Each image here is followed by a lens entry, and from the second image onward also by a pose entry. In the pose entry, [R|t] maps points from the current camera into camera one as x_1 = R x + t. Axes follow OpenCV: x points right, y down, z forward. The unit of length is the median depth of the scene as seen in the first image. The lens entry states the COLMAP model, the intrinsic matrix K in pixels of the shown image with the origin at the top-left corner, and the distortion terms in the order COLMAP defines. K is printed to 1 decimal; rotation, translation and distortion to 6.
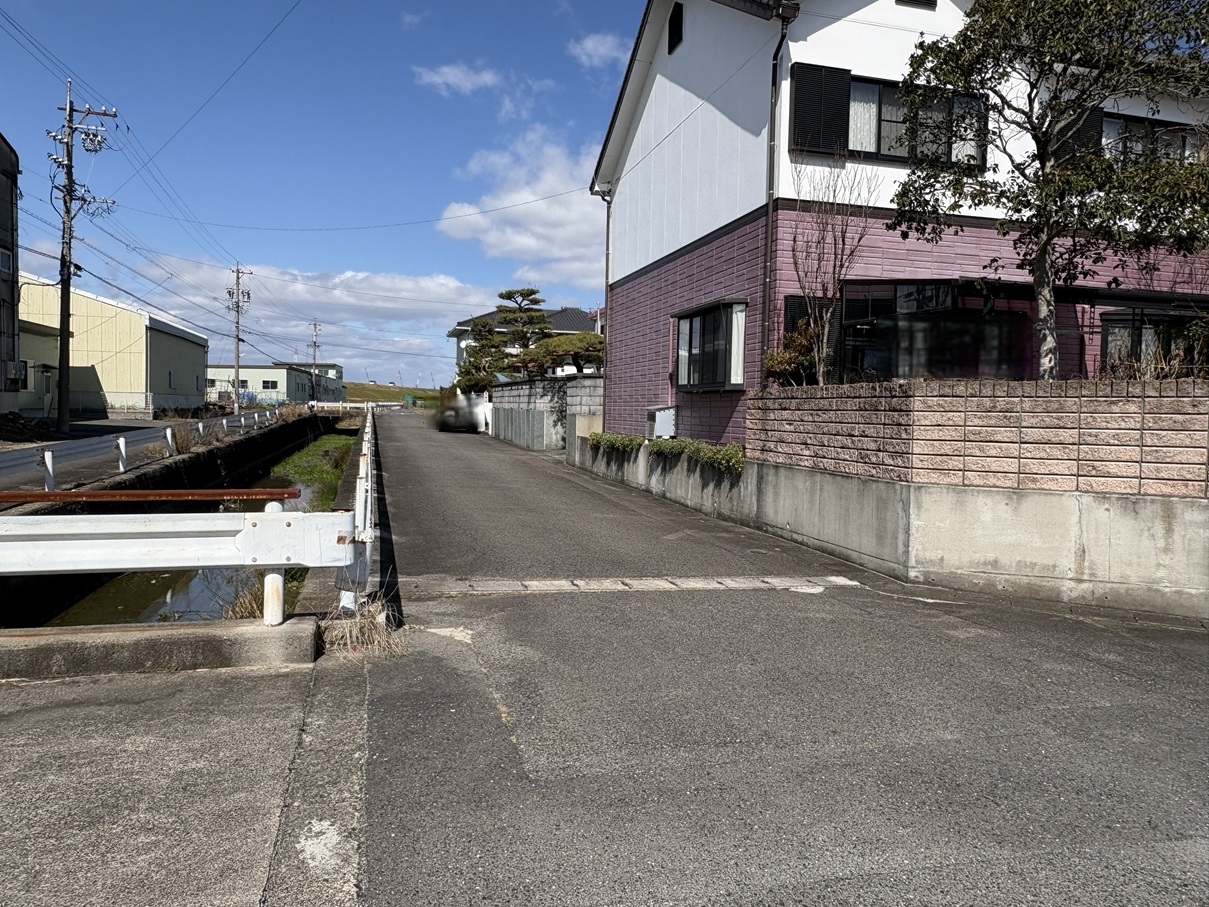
lens RADIAL K [[835.6, 0, 598.7], [0, 835.6, 450.3], [0, 0, 1]] dist [0.005604, 0.002053]
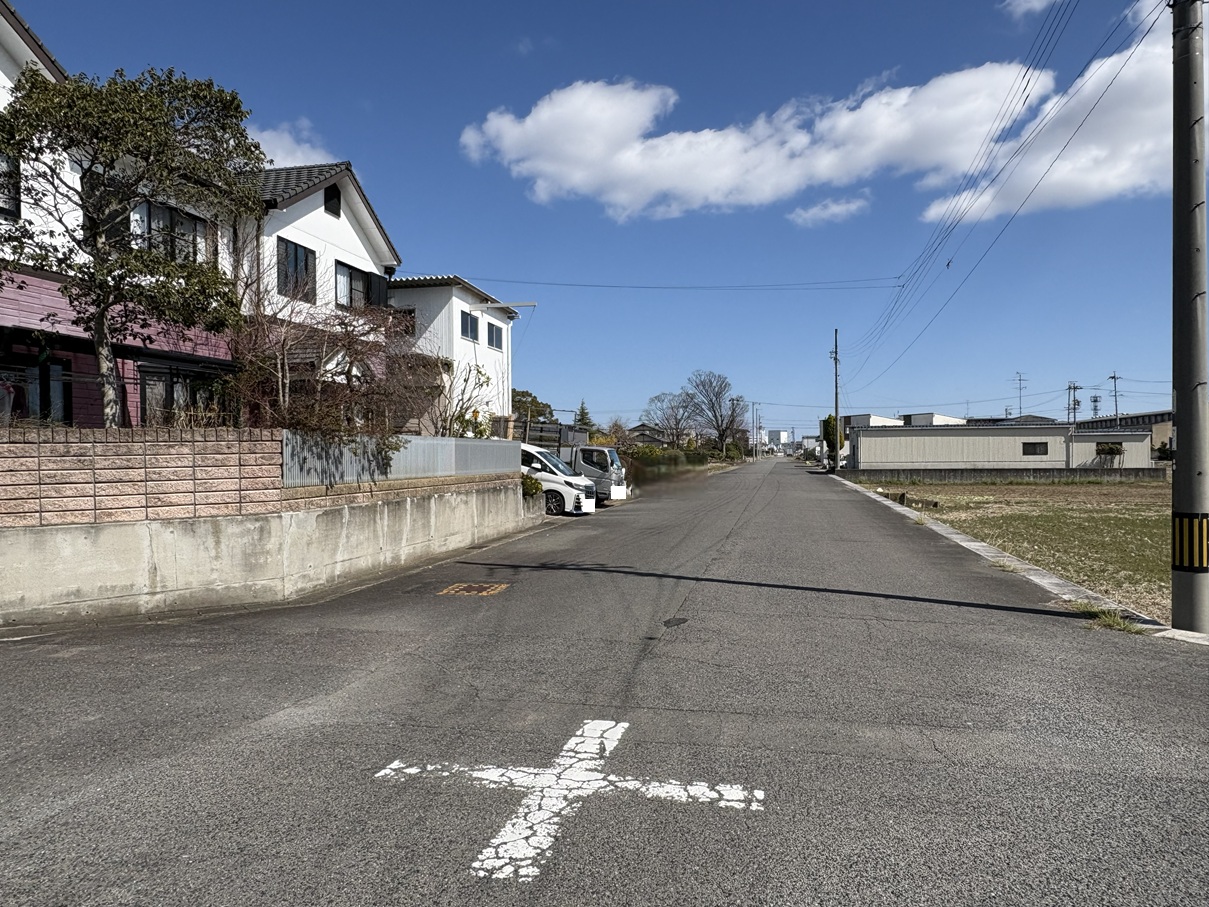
lens RADIAL K [[835.6, 0, 598.7], [0, 835.6, 450.3], [0, 0, 1]] dist [0.005604, 0.002053]
pose [[0.487762, -0.024904, 0.872621, -0.157721], [0.063985, 0.997924, -0.007285, -0.000906], [-0.870629, 0.059388, 0.488343, -0.158194]]
